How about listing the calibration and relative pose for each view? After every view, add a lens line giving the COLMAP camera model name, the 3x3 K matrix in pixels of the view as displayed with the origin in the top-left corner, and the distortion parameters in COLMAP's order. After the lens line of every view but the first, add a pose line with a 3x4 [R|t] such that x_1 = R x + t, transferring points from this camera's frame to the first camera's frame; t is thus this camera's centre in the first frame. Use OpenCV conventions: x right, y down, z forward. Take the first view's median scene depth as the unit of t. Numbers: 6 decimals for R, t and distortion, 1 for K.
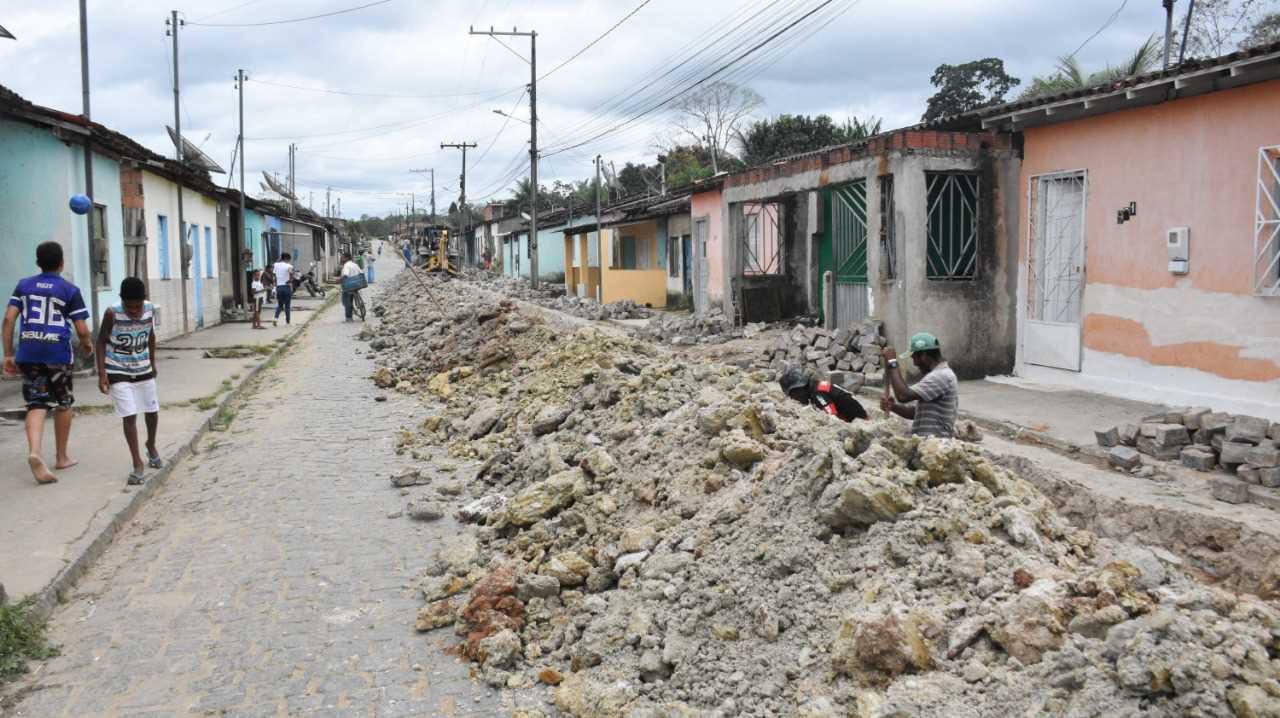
lens RADIAL K [[1031.0, 0, 603.0], [0, 1031.0, 361.7], [0, 0, 1]] dist [-0.154978, 0.133723]
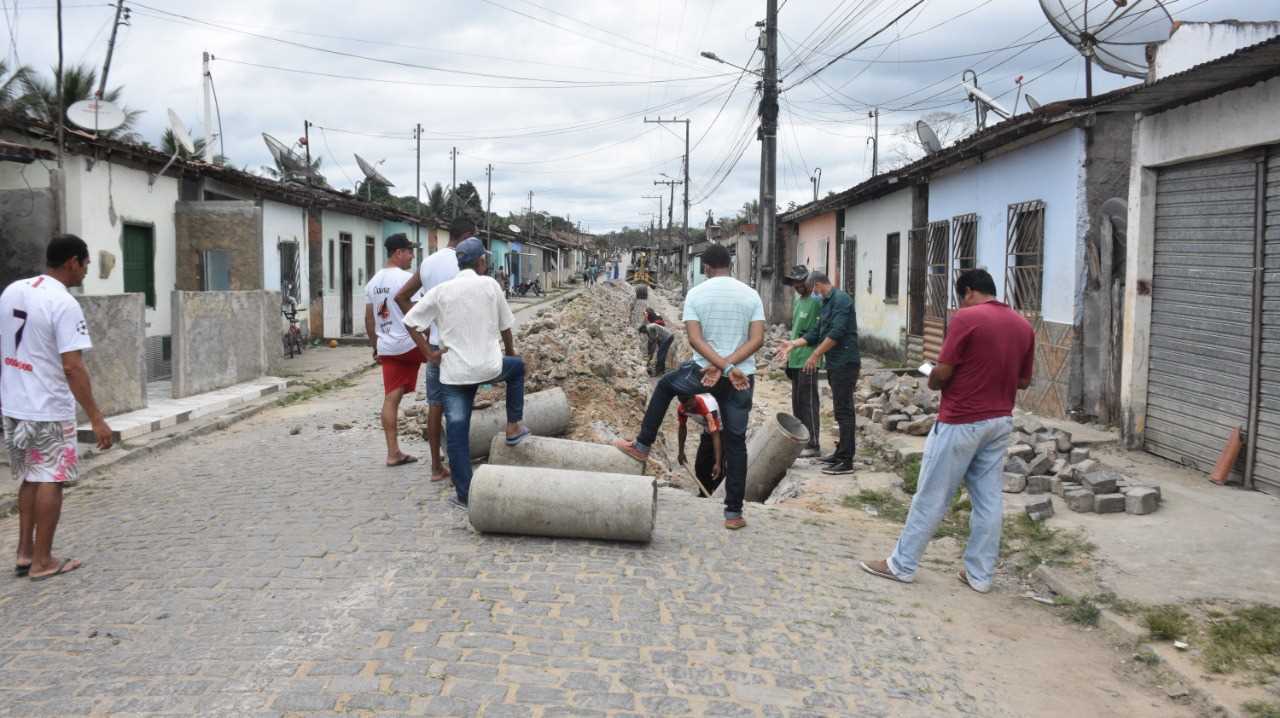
lens RADIAL K [[1031.0, 0, 603.0], [0, 1031.0, 361.7], [0, 0, 1]] dist [-0.154978, 0.133723]
pose [[0.967906, 0.038895, -0.248285, 0.195441], [-0.041839, 0.999103, -0.006591, 0.039912], [0.247806, 0.016768, 0.968665, -0.461099]]
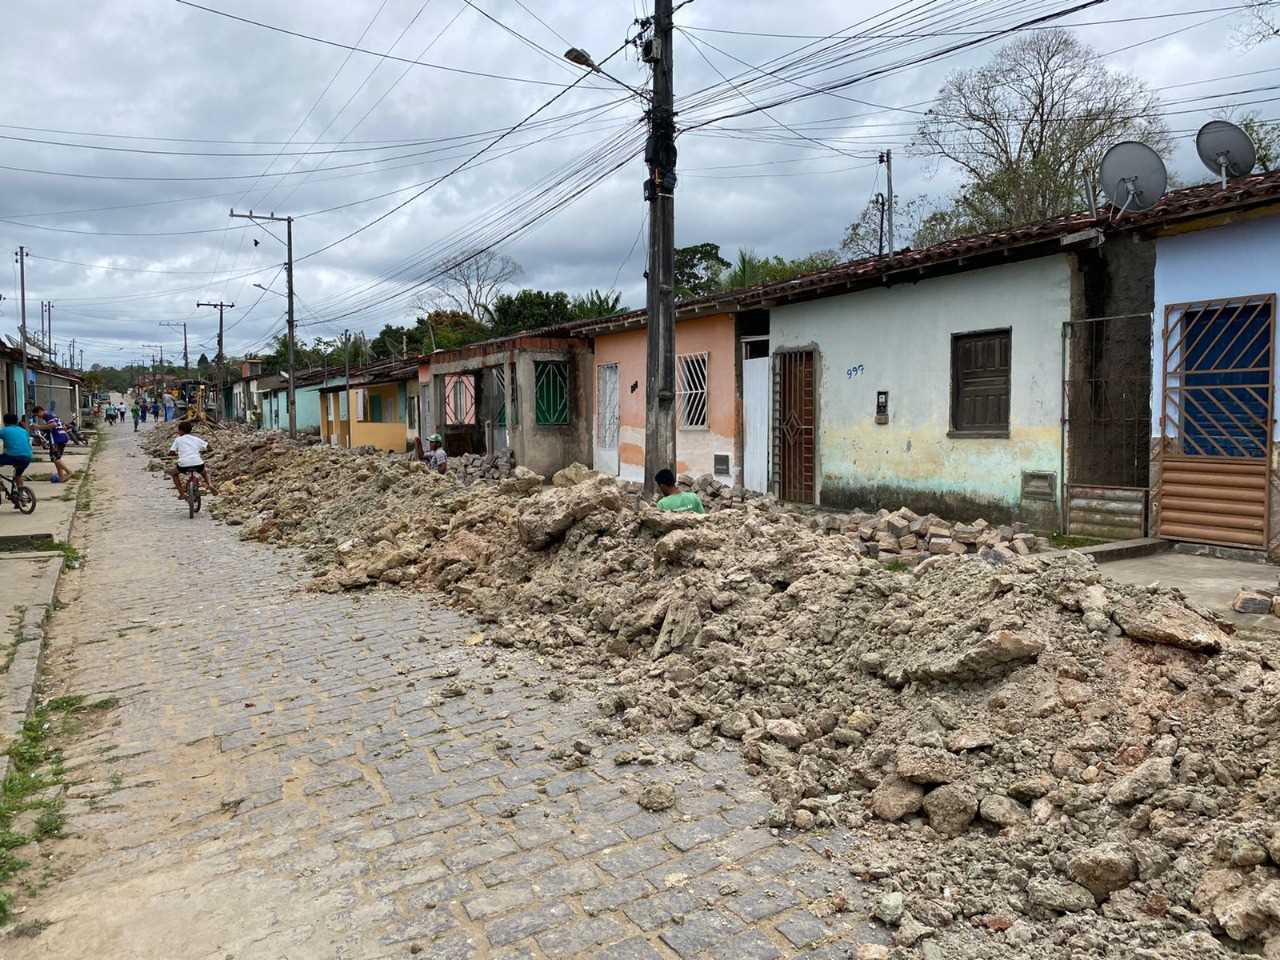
lens RADIAL K [[1005.9, 0, 664.3], [0, 1005.9, 471.6], [0, 0, 1]] dist [0.055981, -0.087678]
pose [[0.960141, -0.007021, 0.279427, 0.017808], [0.019747, 0.998890, -0.042754, 0.024777], [-0.278817, 0.046567, 0.959215, -0.225899]]
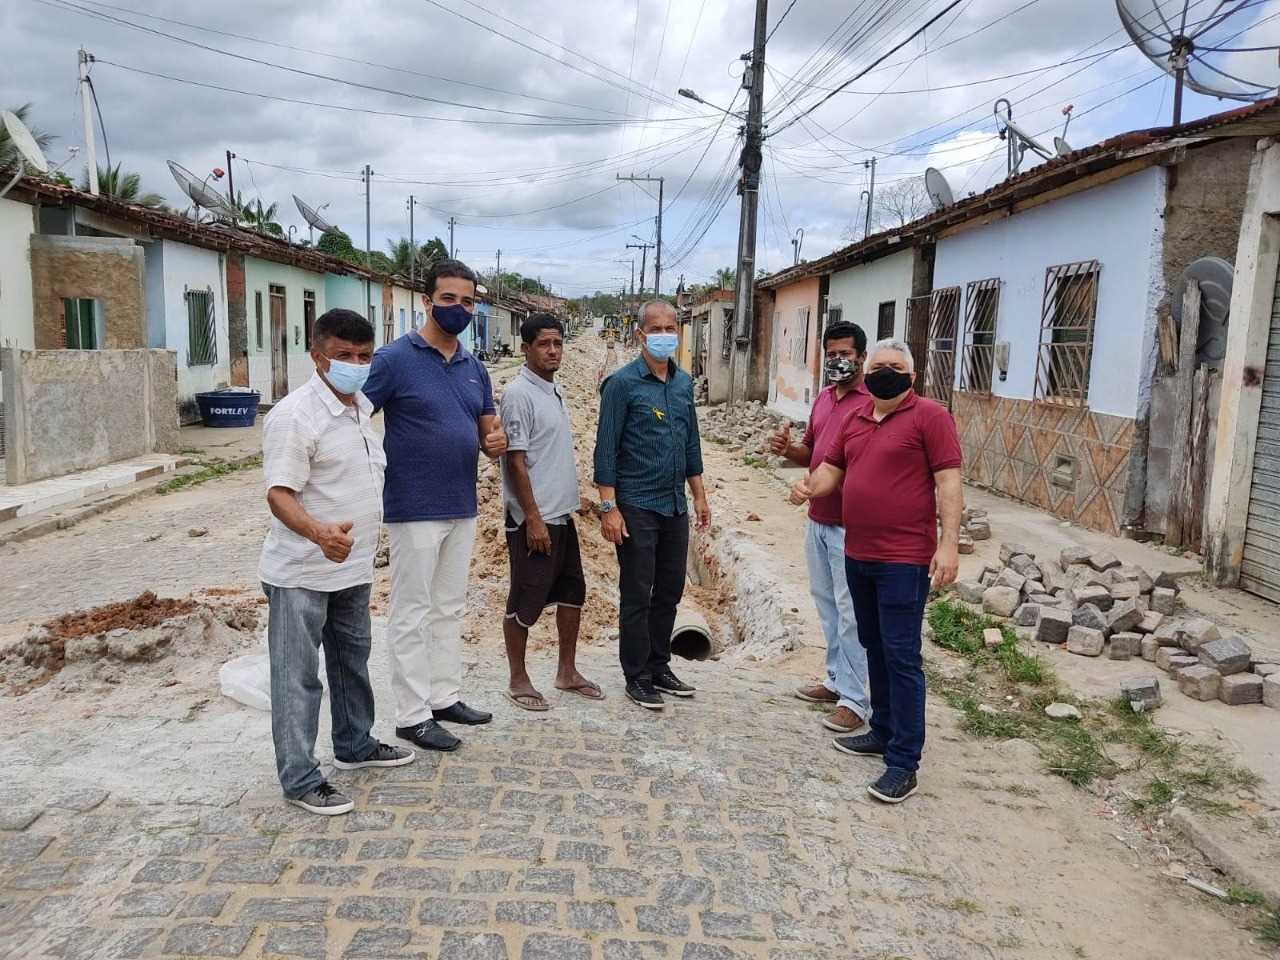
lens RADIAL K [[984.1, 0, 646.3], [0, 984.1, 520.7], [0, 0, 1]] dist [0.089677, -0.142005]
pose [[0.982377, 0.073474, -0.171864, 0.185128], [-0.059274, 0.994500, 0.086354, 0.032292], [0.177264, -0.074645, 0.981329, -0.399551]]
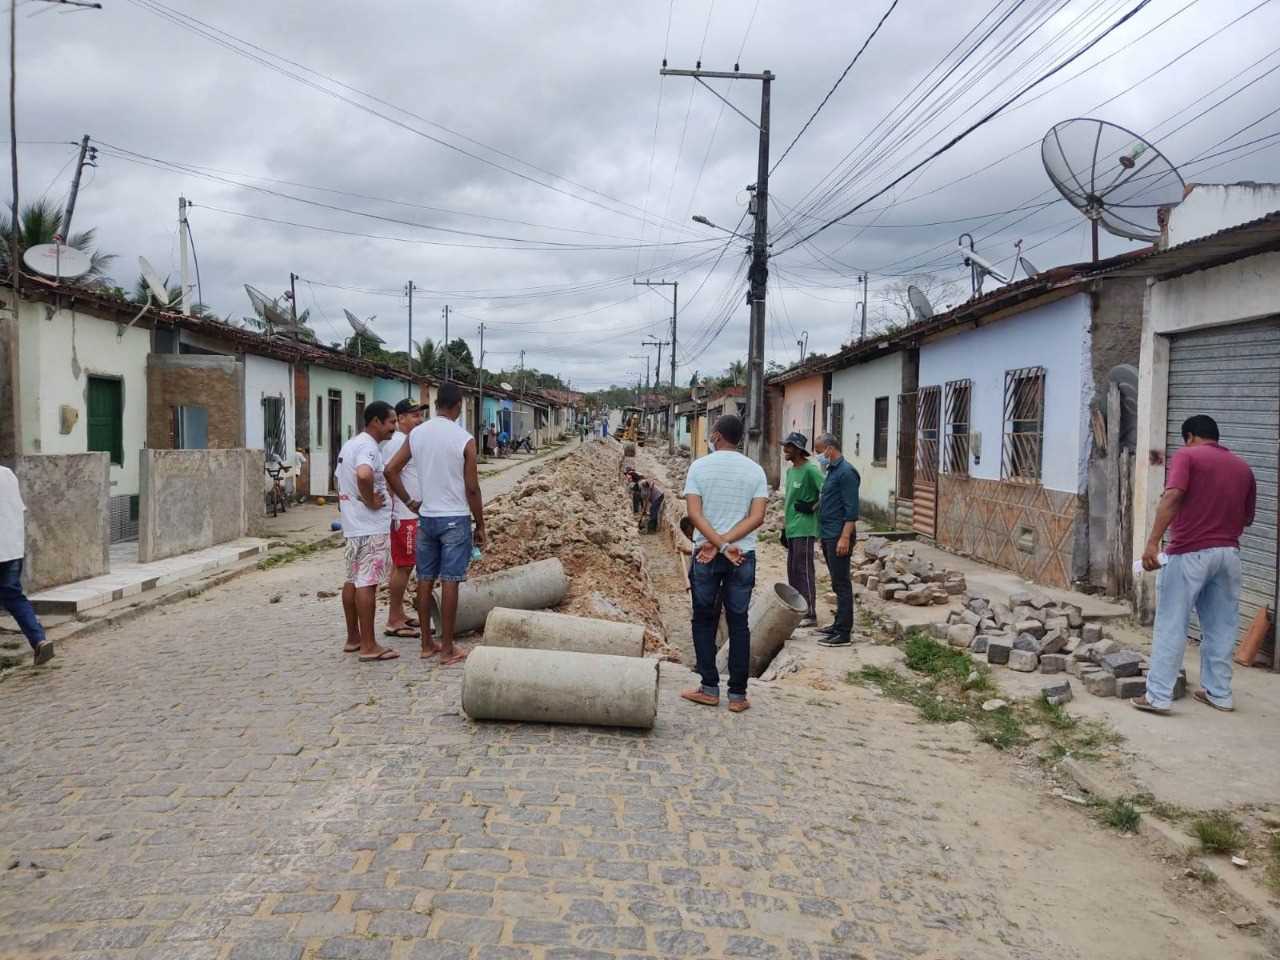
lens RADIAL K [[991.9, 0, 640.0], [0, 991.9, 480.0], [0, 0, 1]] dist [0.112526, -0.162864]
pose [[0.978837, 0.036883, -0.201291, 0.190839], [-0.046579, 0.997961, -0.043646, 0.036261], [0.199271, 0.052098, 0.978559, -0.452075]]
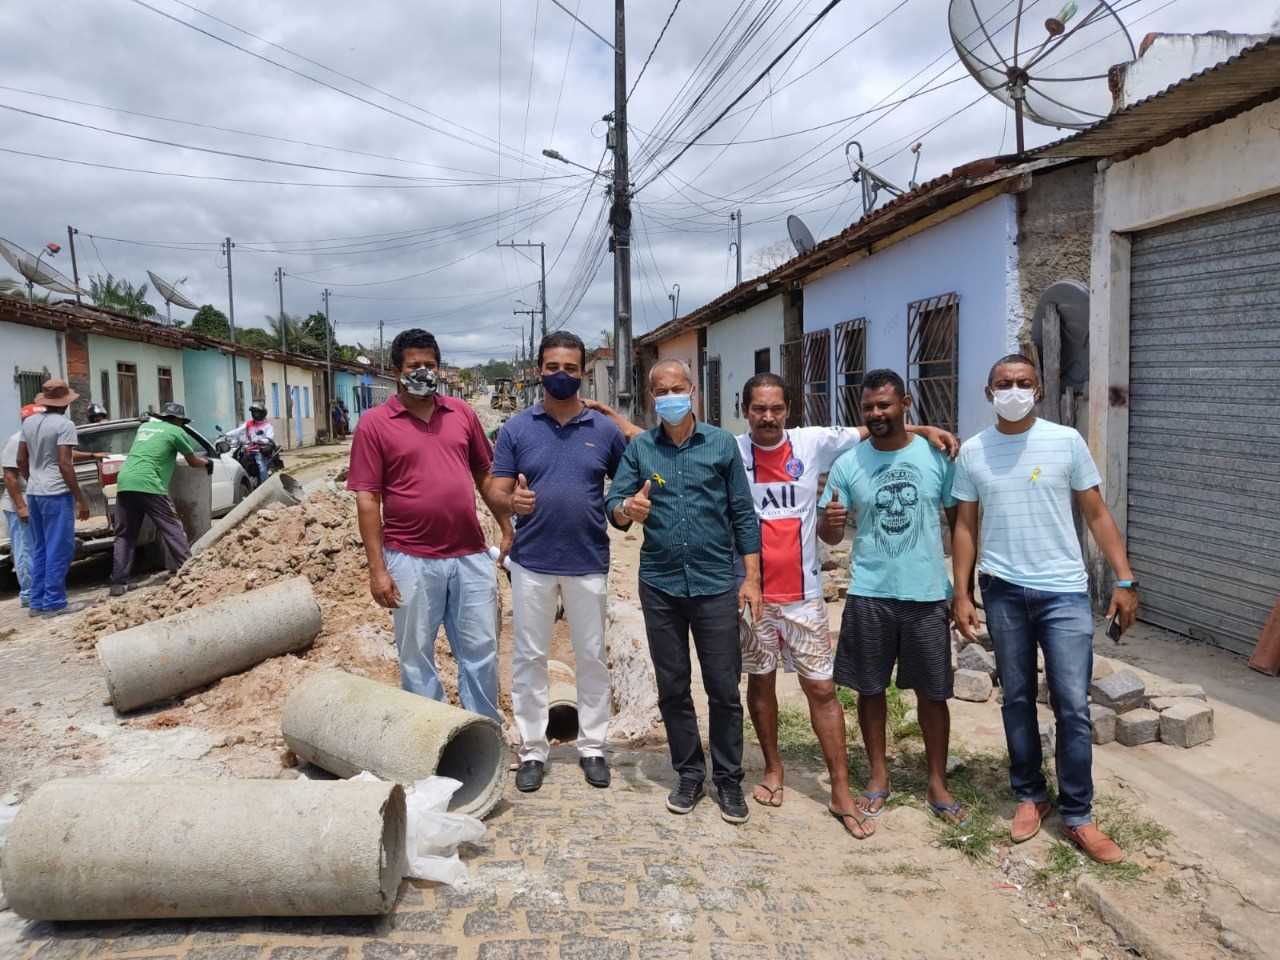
lens RADIAL K [[984.5, 0, 657.5], [0, 984.5, 518.8], [0, 0, 1]] dist [0.092238, -0.144813]
pose [[0.997527, -0.001036, -0.070279, 0.191684], [0.002456, 0.999795, 0.020111, 0.033268], [0.070244, -0.020234, 0.997325, -0.382480]]
